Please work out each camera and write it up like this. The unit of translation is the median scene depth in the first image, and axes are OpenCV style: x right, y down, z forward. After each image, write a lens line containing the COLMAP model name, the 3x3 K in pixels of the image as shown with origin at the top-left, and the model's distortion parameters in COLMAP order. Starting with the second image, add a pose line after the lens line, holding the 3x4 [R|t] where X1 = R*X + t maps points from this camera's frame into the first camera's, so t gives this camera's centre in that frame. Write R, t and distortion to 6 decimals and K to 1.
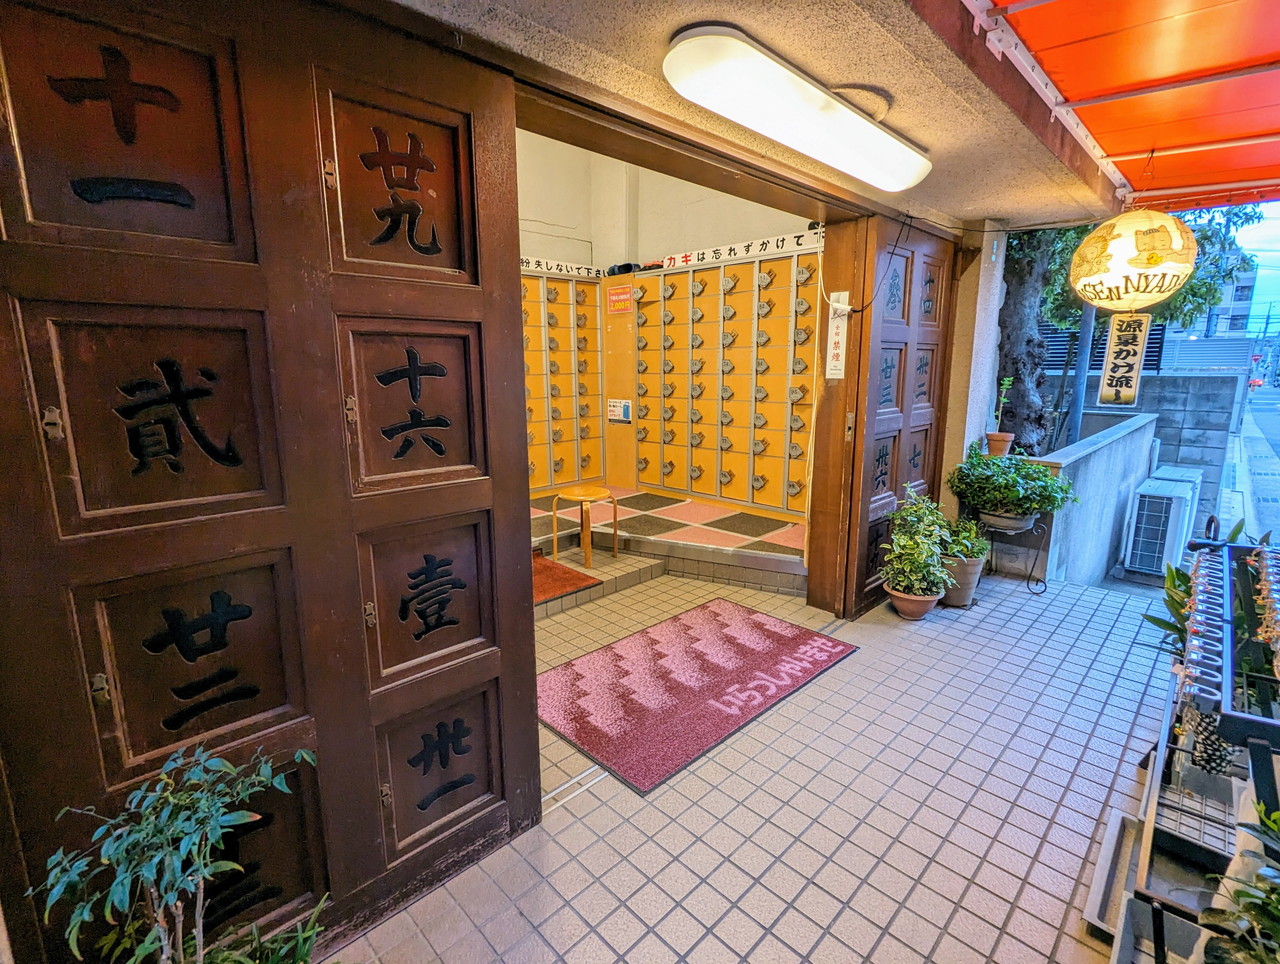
lens RADIAL K [[602.4, 0, 644.0], [0, 602.4, 482.9], [0, 0, 1]] dist [-0.002858, 0.001597]
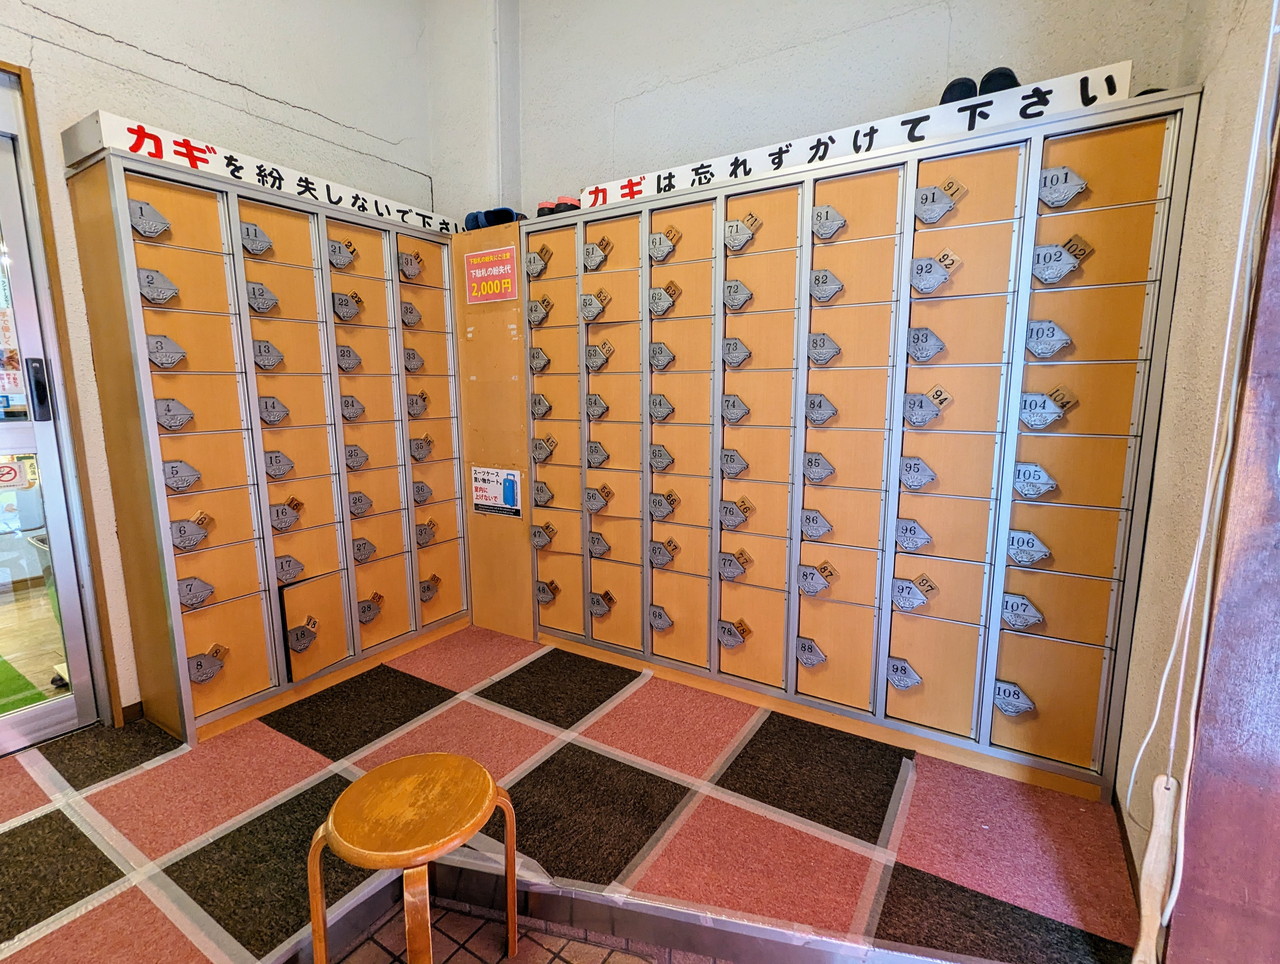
lens RADIAL K [[602.4, 0, 642.8], [0, 602.4, 471.8], [0, 0, 1]] dist [-0.002858, 0.001597]
pose [[0.974369, -0.032473, 0.222598, -0.034624], [0.044341, 0.997837, -0.048526, -0.111642], [-0.220540, 0.057153, 0.973702, 0.501069]]
